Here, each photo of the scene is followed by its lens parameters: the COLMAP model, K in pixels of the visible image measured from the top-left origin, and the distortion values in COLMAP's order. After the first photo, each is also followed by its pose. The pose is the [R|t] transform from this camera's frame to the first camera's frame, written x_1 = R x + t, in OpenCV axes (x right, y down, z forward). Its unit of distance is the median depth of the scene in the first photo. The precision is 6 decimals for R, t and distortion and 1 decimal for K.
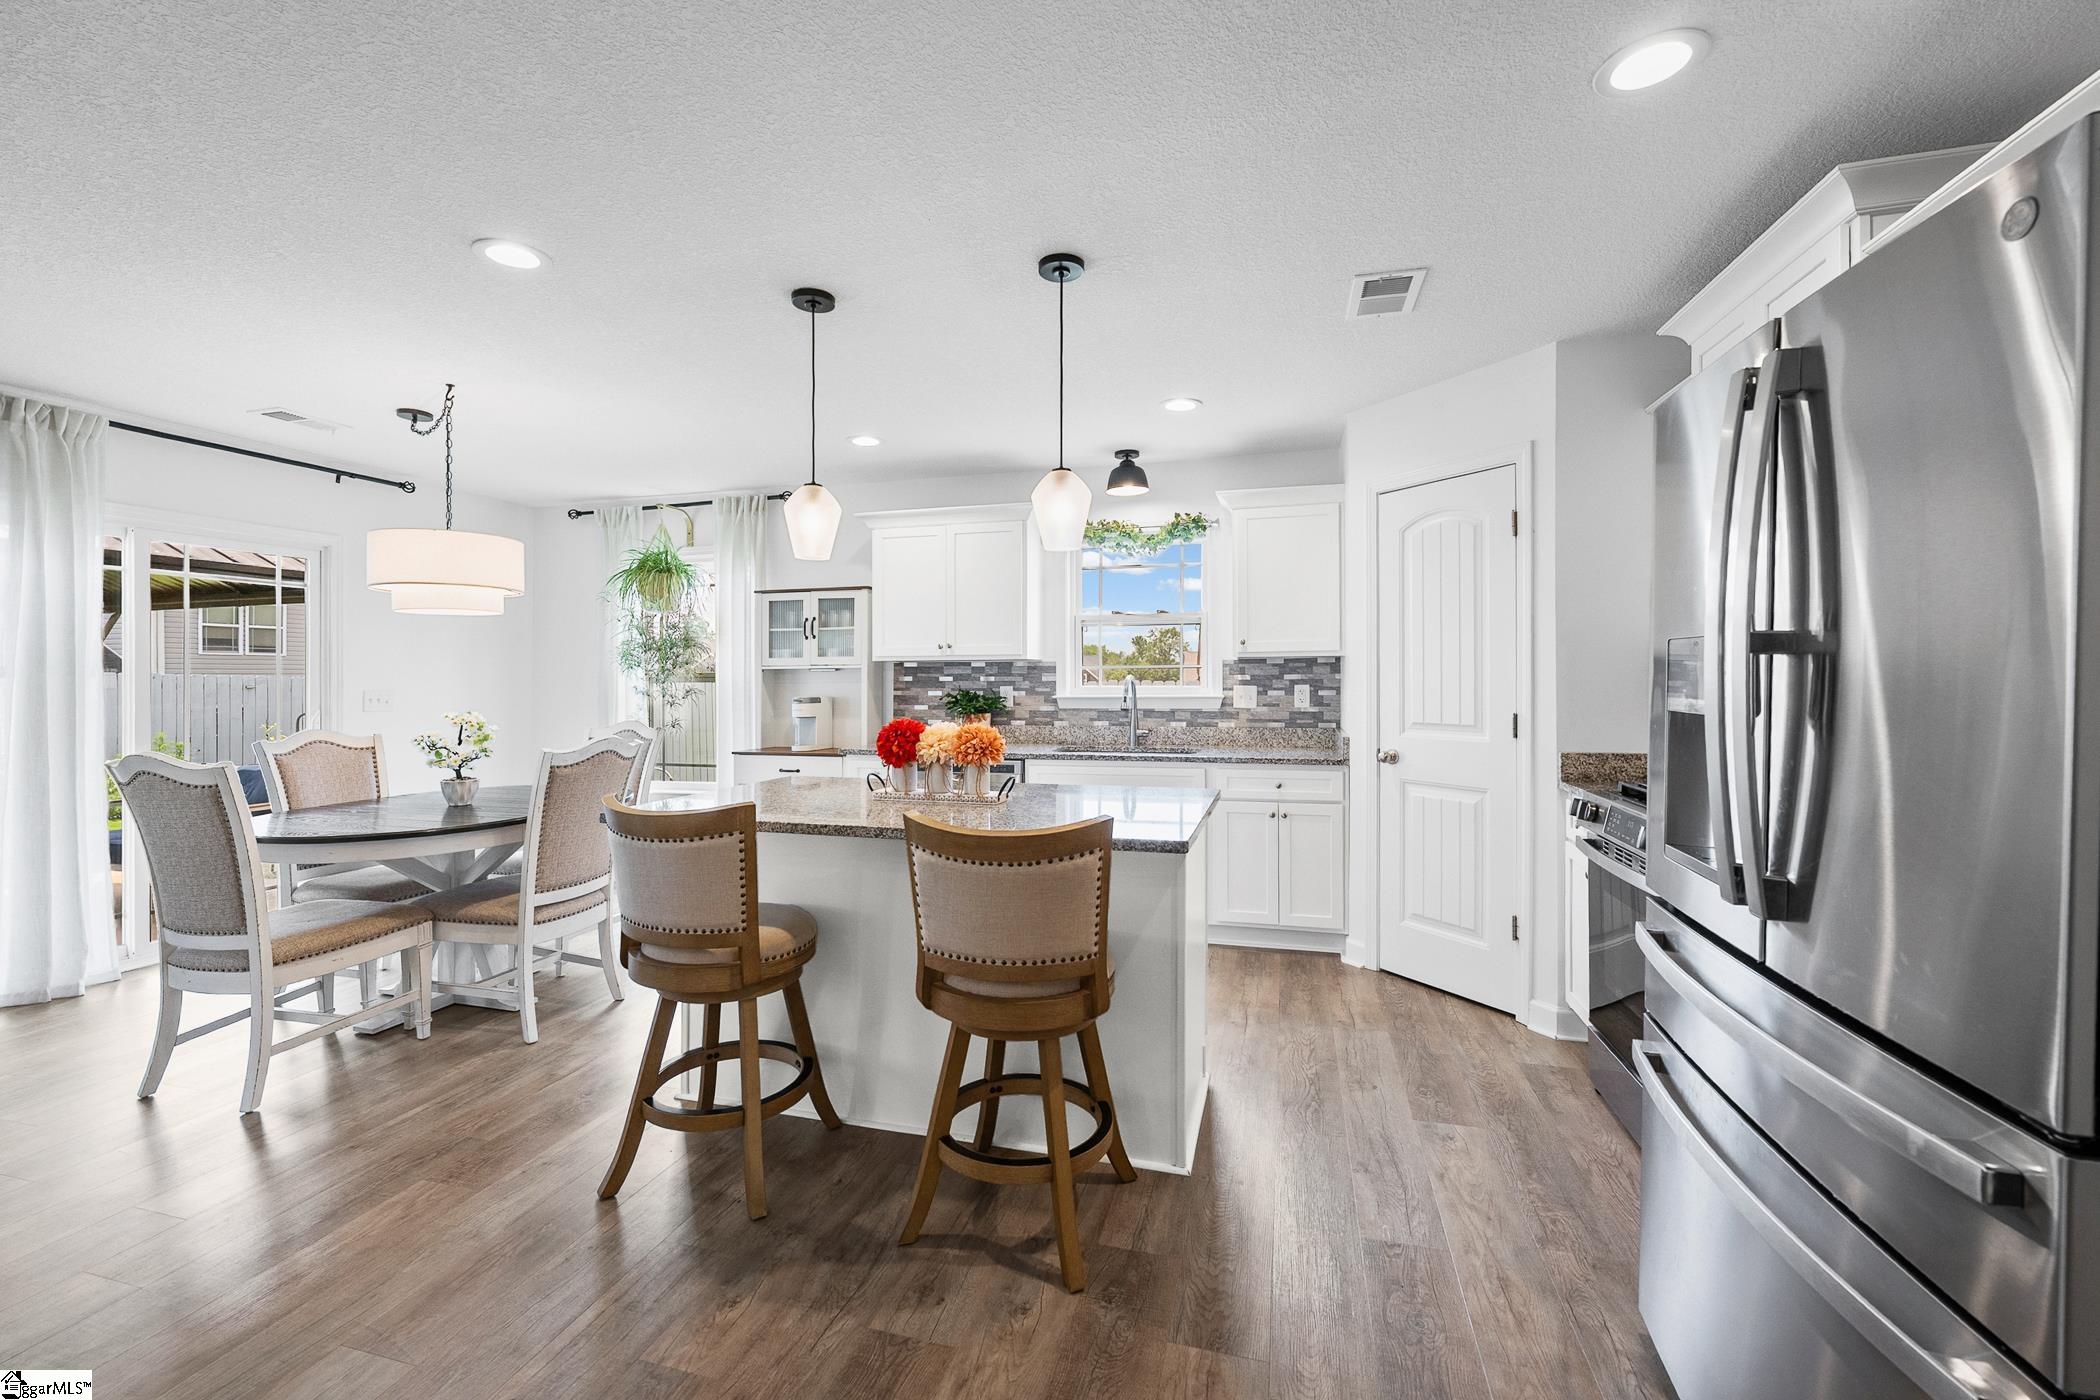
lens RADIAL K [[858.5, 0, 1057.0], [0, 858.5, 673.0], [0, 0, 1]] dist [-0.001222, 0.000126]
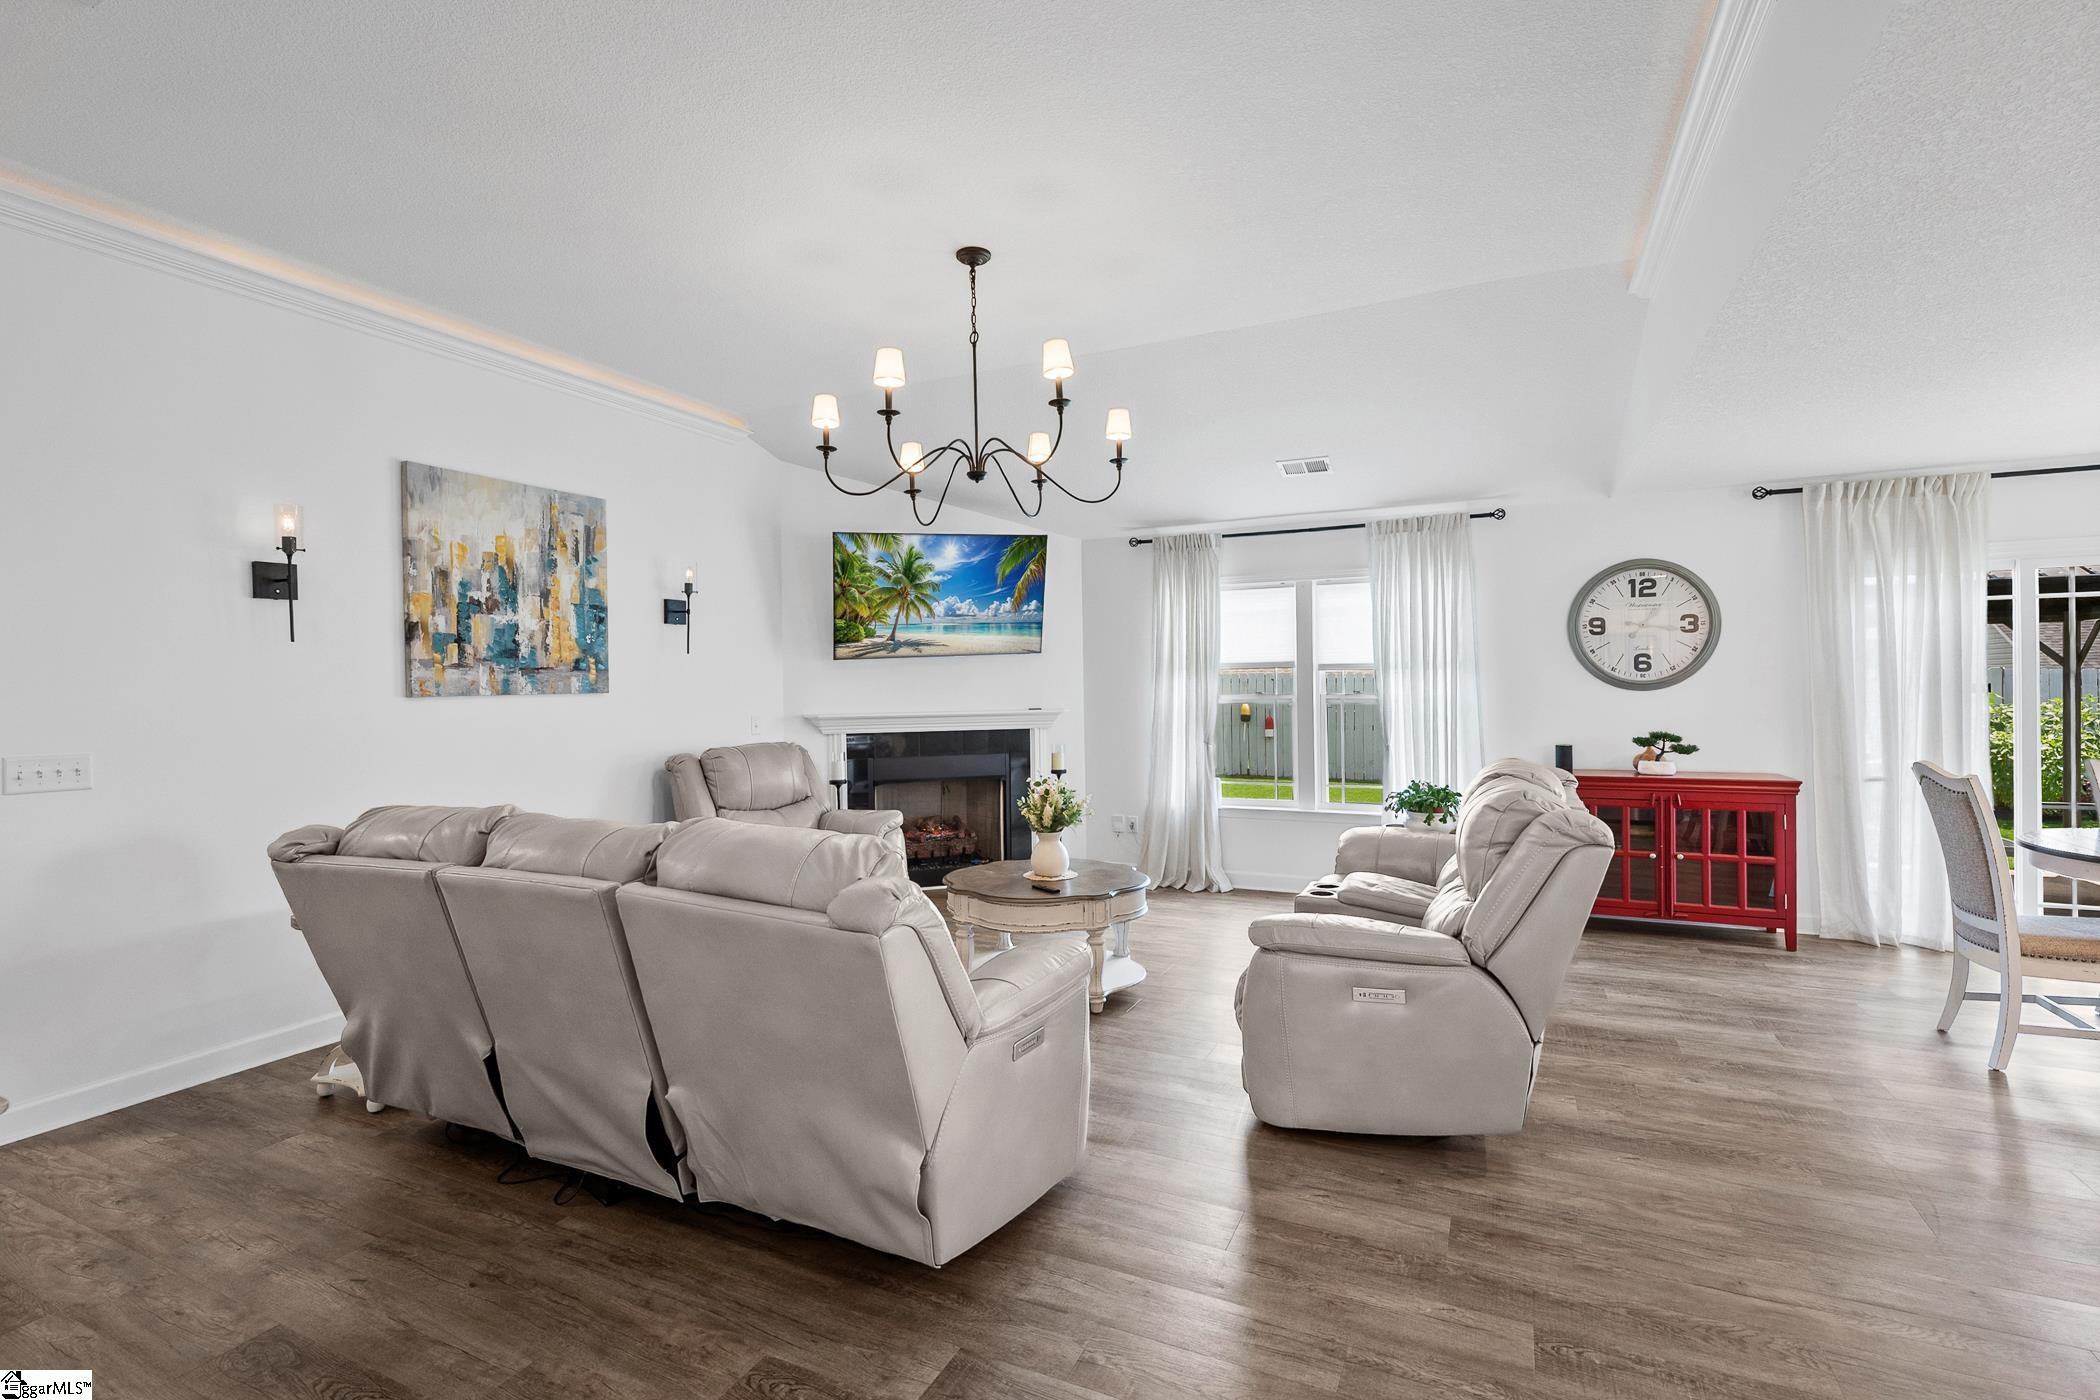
lens RADIAL K [[961.9, 0, 1052.5], [0, 961.9, 688.2], [0, 0, 1]] dist [0.000251, 0.000021]
pose [[-0.172915, 0.011633, -0.984868, 0.323260], [0.019526, 0.999774, 0.008381, -0.030315], [0.984743, -0.017781, -0.173103, -0.028094]]
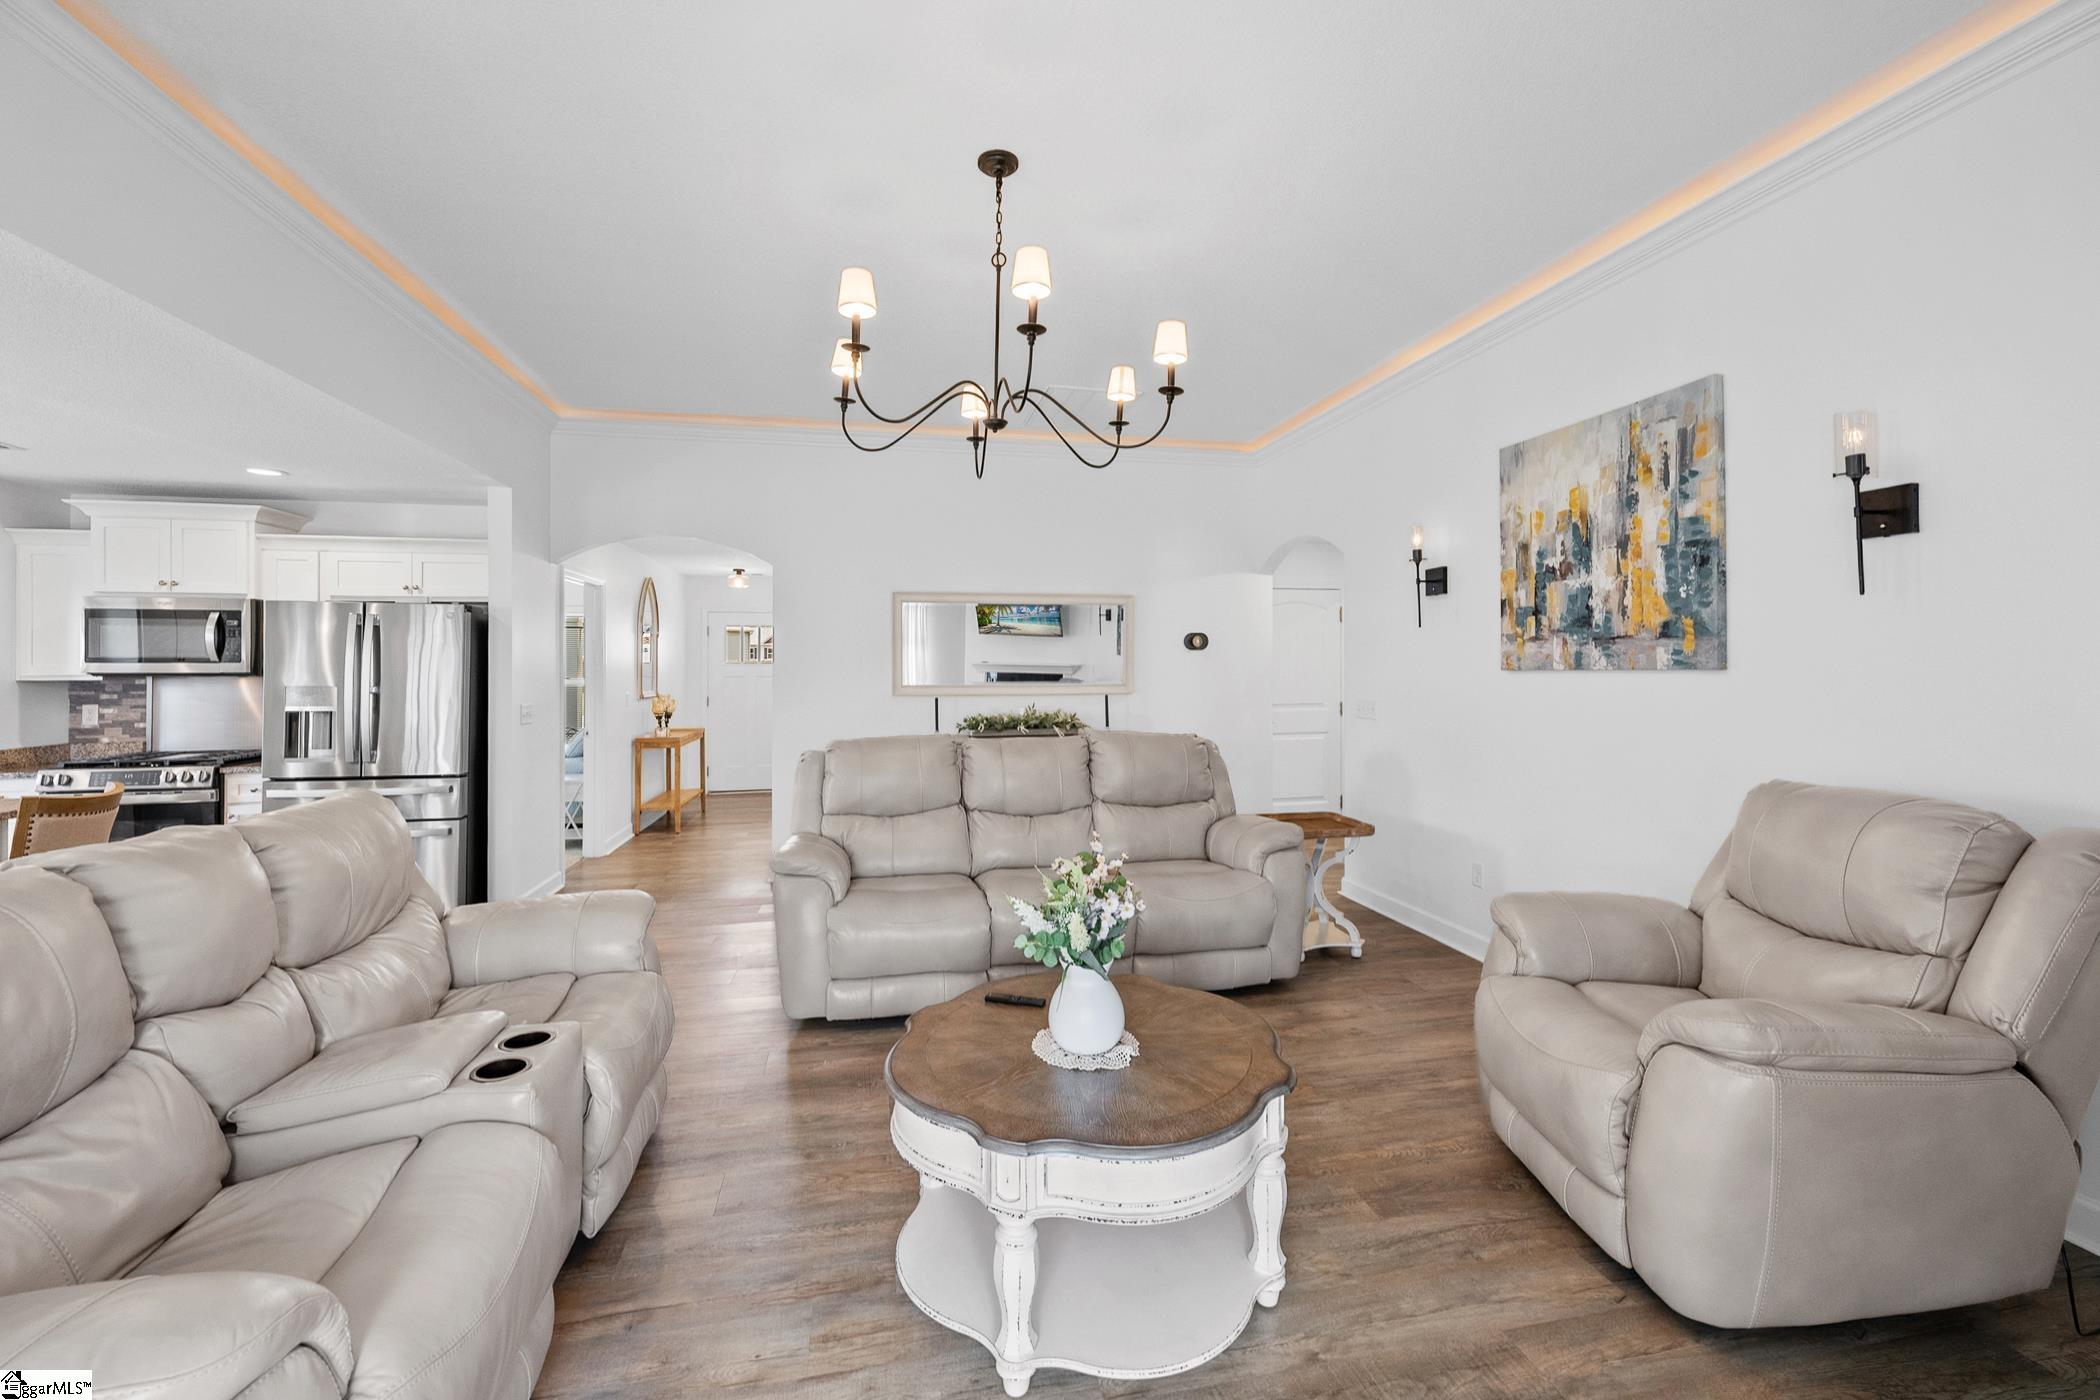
lens RADIAL K [[852.0, 0, 1048.2], [0, 852.0, 673.8], [0, 0, 1]] dist [-0.001365, -0.000091]
pose [[-0.455482, 0.000200, 0.890245, -0.987572], [0.002900, 0.999995, 0.001260, -0.025065], [-0.890240, 0.003156, -0.455480, 0.015932]]
